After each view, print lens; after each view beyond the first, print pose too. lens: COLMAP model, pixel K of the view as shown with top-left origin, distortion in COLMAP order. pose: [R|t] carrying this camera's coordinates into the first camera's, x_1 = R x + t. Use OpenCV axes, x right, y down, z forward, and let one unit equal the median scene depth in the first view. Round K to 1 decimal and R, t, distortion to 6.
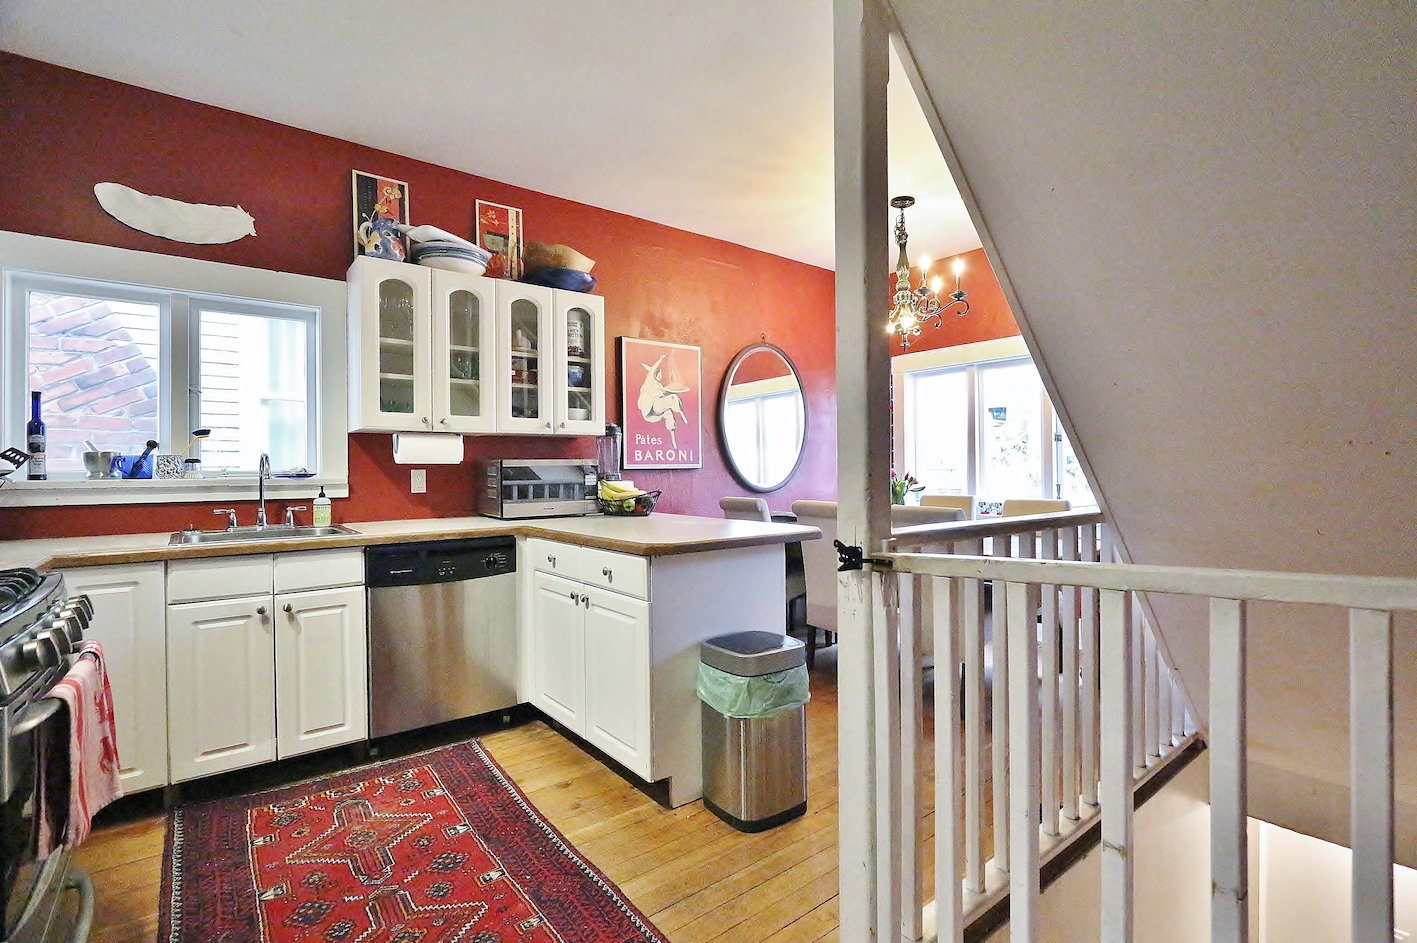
lens RADIAL K [[653.7, 0, 700.4], [0, 653.7, 468.7], [0, 0, 1]] dist [-0.017322, 0.001332]
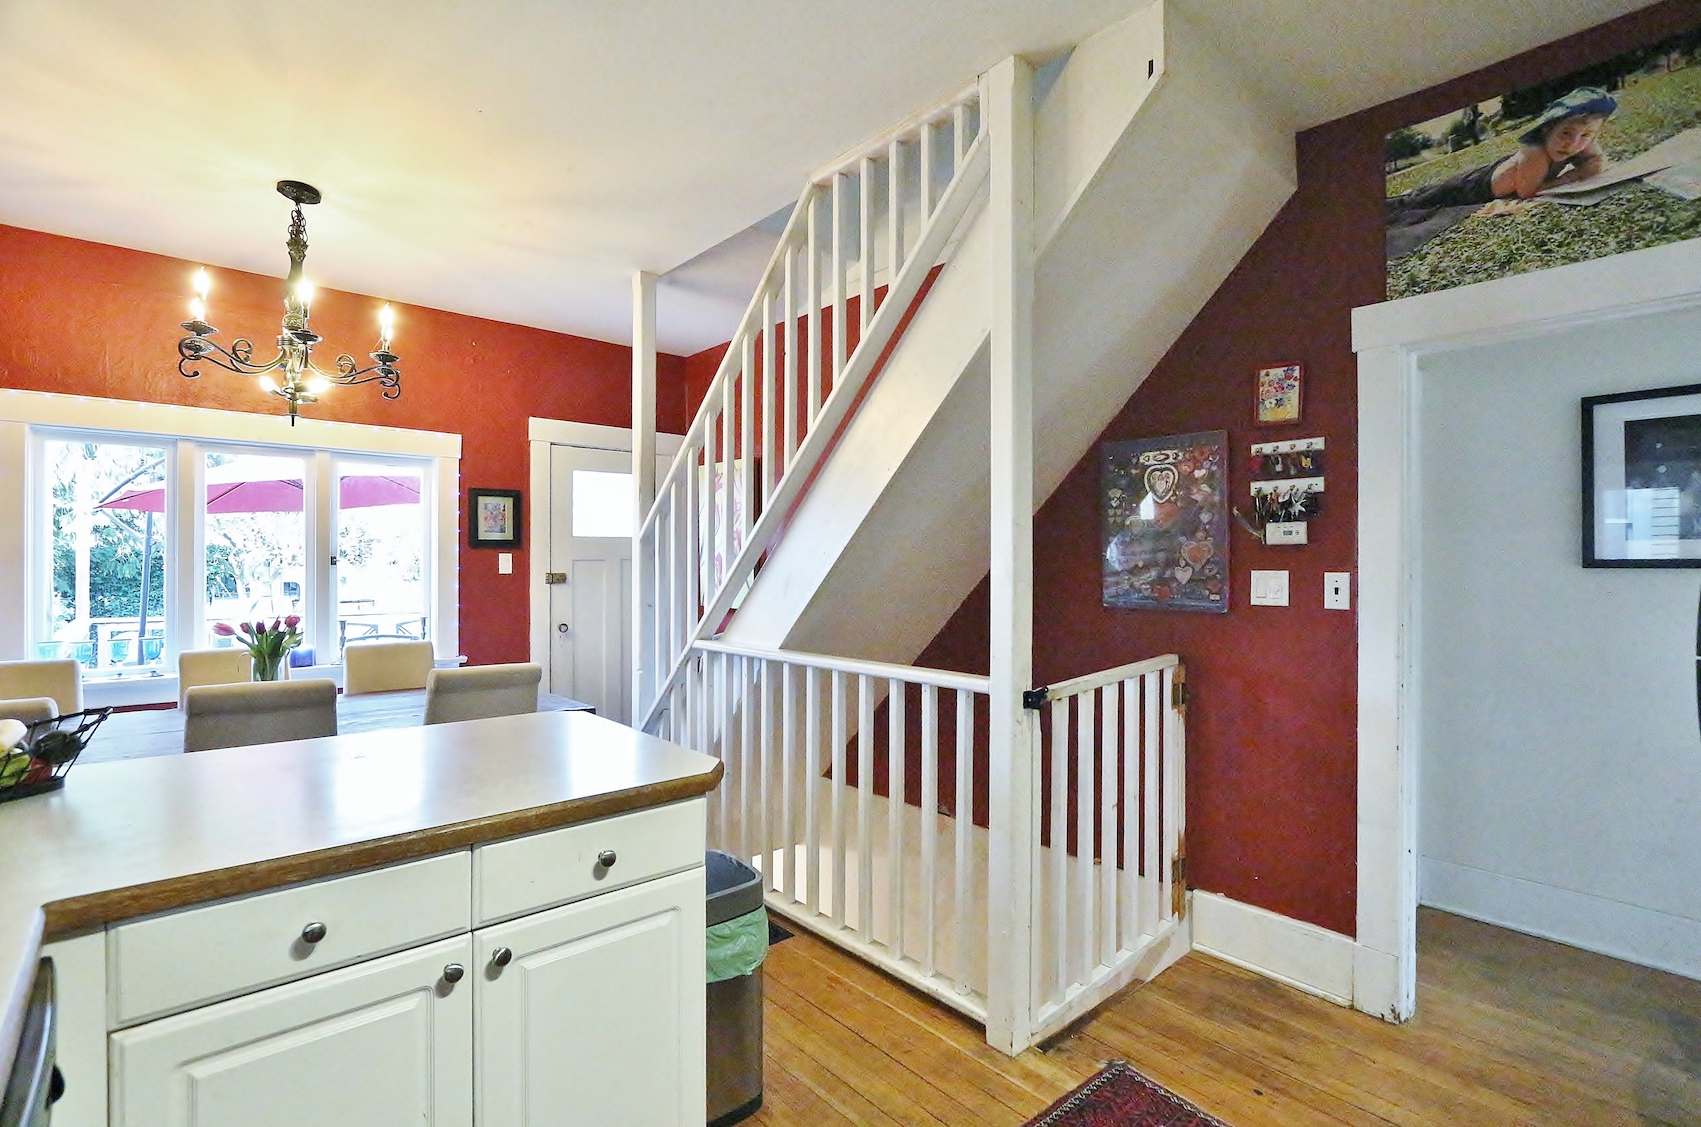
lens RADIAL K [[780.3, 0, 852.6], [0, 780.3, 559.7], [0, 0, 1]] dist [-0.027490, 0.000245]
pose [[-0.082494, 0.013434, 0.996501, -0.583757], [-0.002445, 0.999903, -0.013683, -0.052943], [-0.996589, -0.003565, -0.082453, 0.649088]]
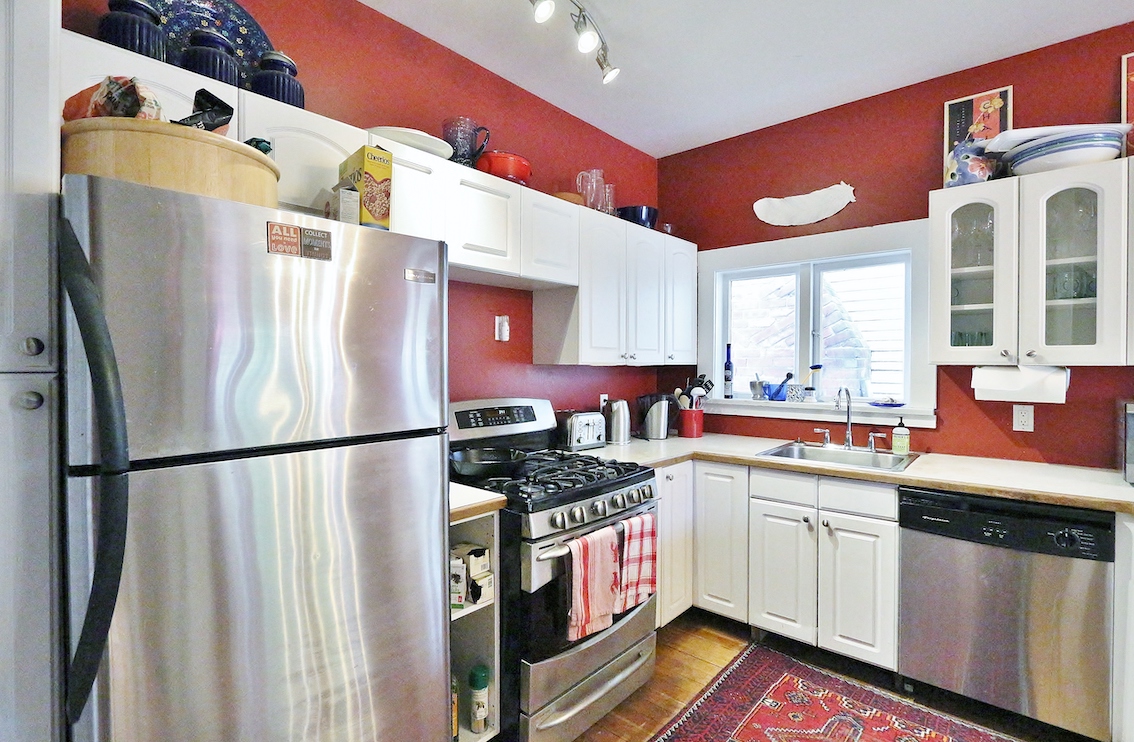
lens RADIAL K [[532.0, 0, 562.4], [0, 532.0, 370.5], [0, 0, 1]] dist [-0.015638, 0.000593]
pose [[0.182779, 0.020625, -0.982938, 0.162506], [-0.004600, 0.999787, 0.020123, -0.060640], [0.983143, 0.000844, 0.182834, 0.269922]]
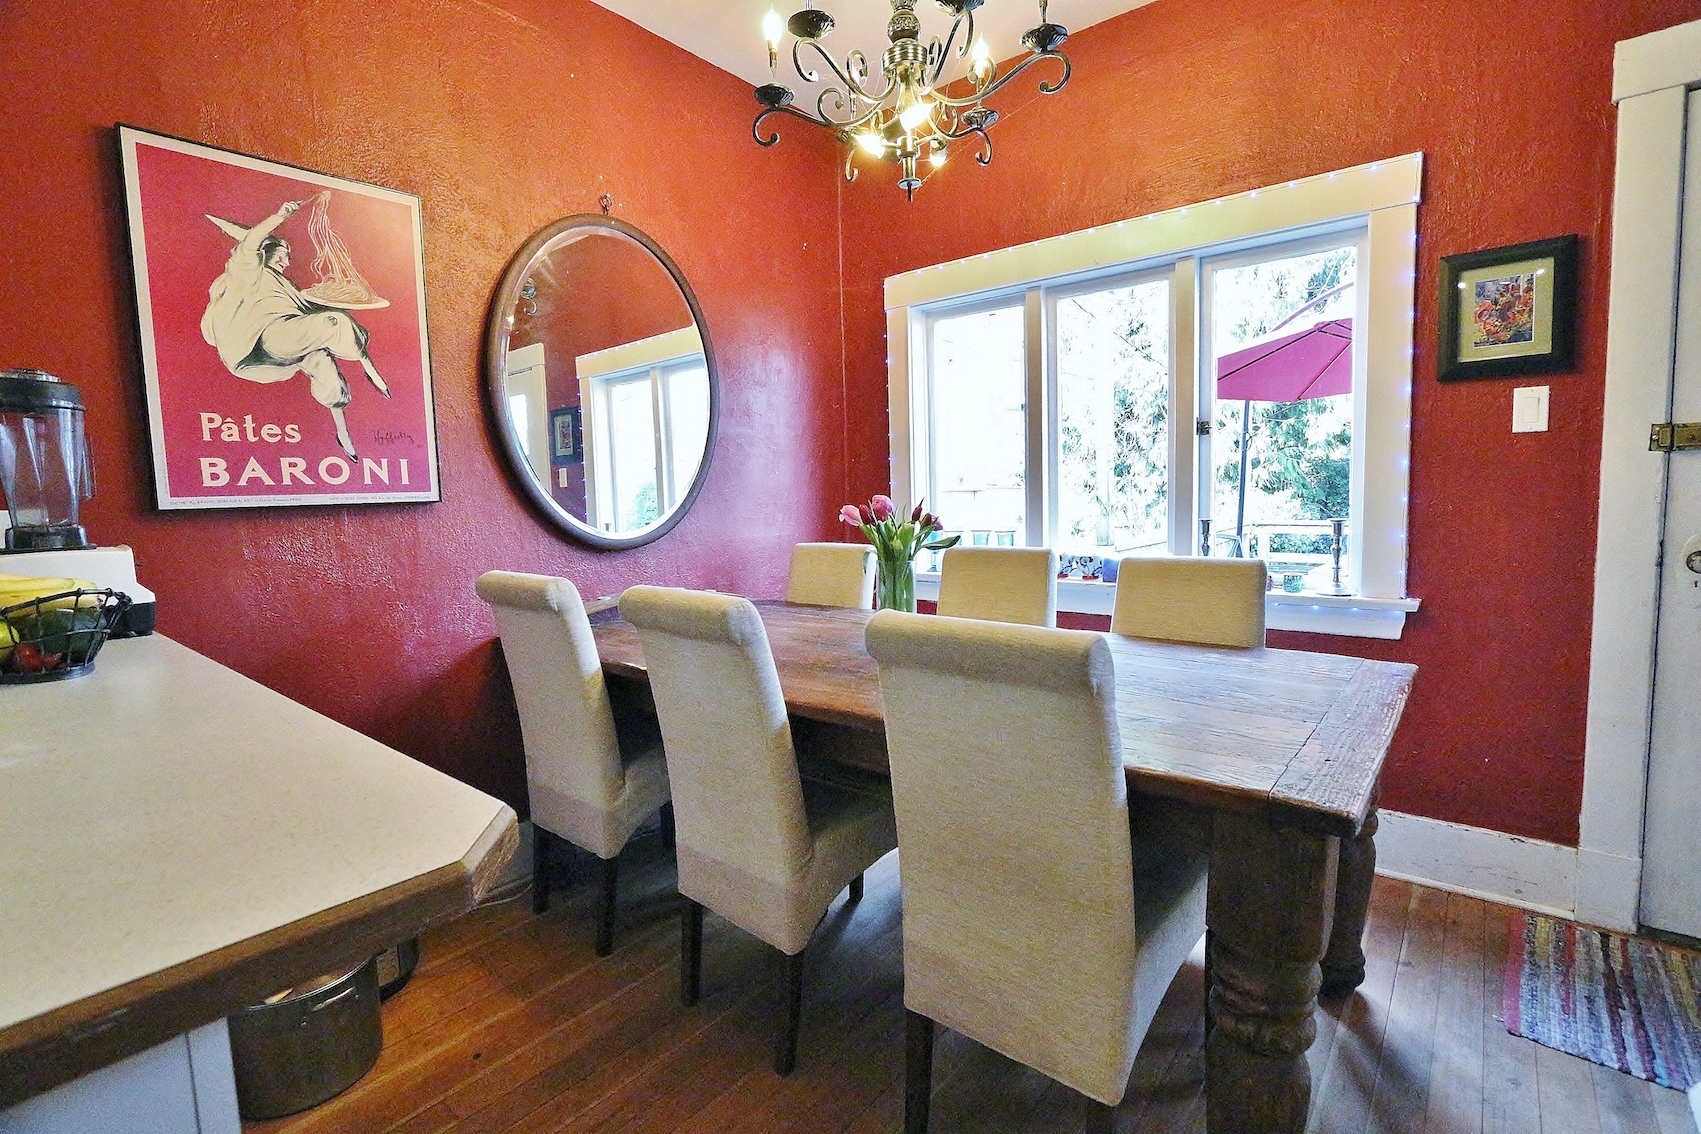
lens RADIAL K [[784.7, 0, 840.8], [0, 784.7, 563.6], [0, 0, 1]] dist [-0.017322, 0.001332]
pose [[0.976864, -0.036413, 0.210741, 0.202247], [0.017602, 0.995744, 0.090461, -0.002902], [-0.213138, -0.084659, 0.973347, 0.648693]]
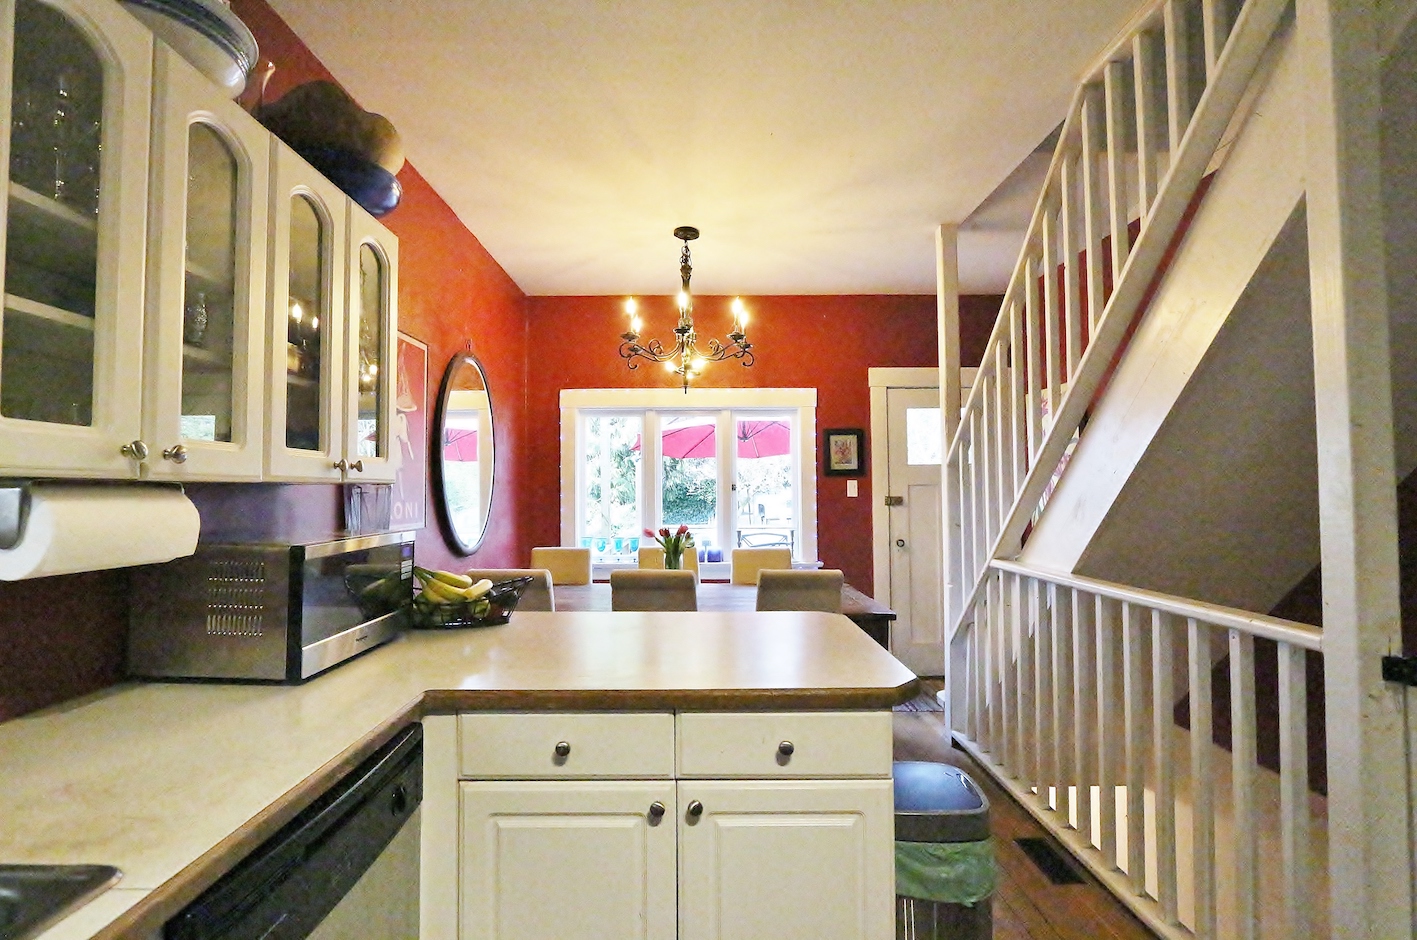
lens RADIAL K [[654.6, 0, 702.6], [0, 654.6, 467.1], [0, 0, 1]] dist [-0.028545, 0.004880]
pose [[0.607267, 0.034304, 0.793757, -0.492550], [-0.000161, 0.999073, -0.043054, -0.048645], [-0.794498, 0.026017, 0.606710, 0.534001]]
